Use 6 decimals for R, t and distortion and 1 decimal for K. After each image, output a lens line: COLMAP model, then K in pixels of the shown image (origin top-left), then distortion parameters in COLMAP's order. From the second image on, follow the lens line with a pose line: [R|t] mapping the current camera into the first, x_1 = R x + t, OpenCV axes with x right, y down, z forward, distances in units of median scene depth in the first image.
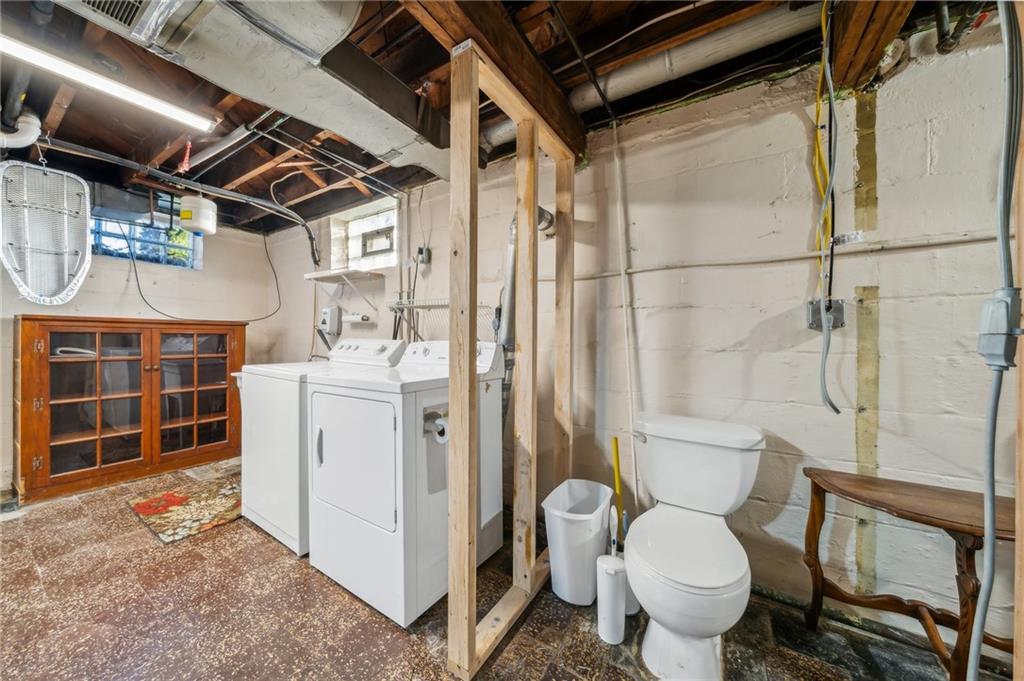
lens RADIAL K [[352.6, 0, 510.4], [0, 352.6, 341.6], [0, 0, 1]] dist [-0.006013, -0.000487]
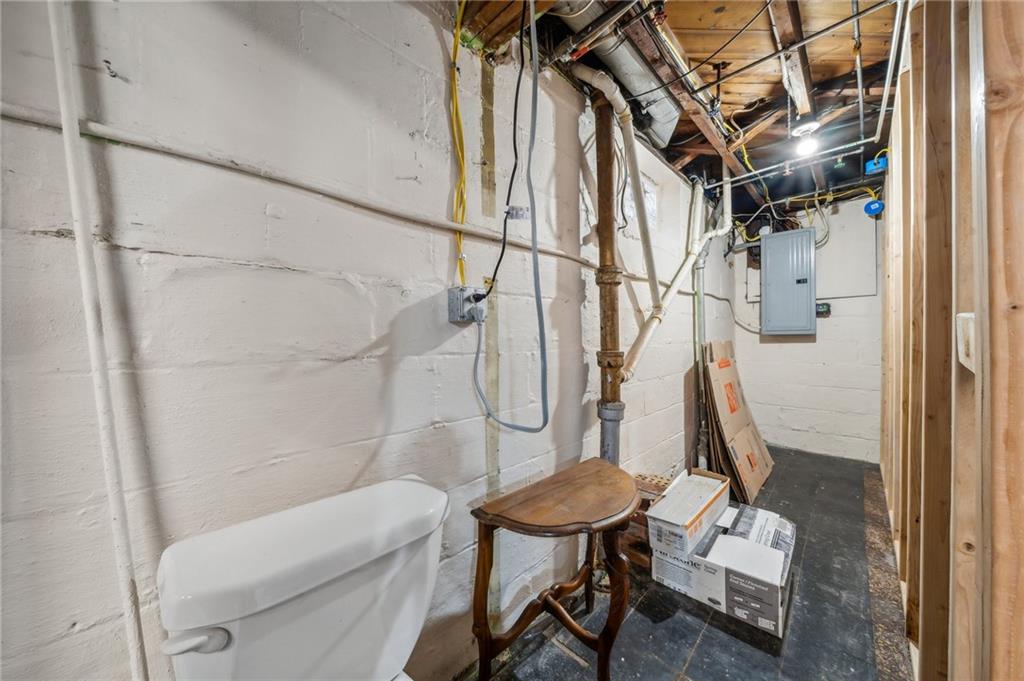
lens RADIAL K [[352.6, 0, 509.0], [0, 352.6, 342.0], [0, 0, 1]] dist [-0.006013, -0.000487]
pose [[0.210829, -0.016497, 0.977384, 0.124874], [0.015305, 0.999791, 0.013574, -0.003378], [-0.977403, 0.012097, 0.211037, 0.708782]]
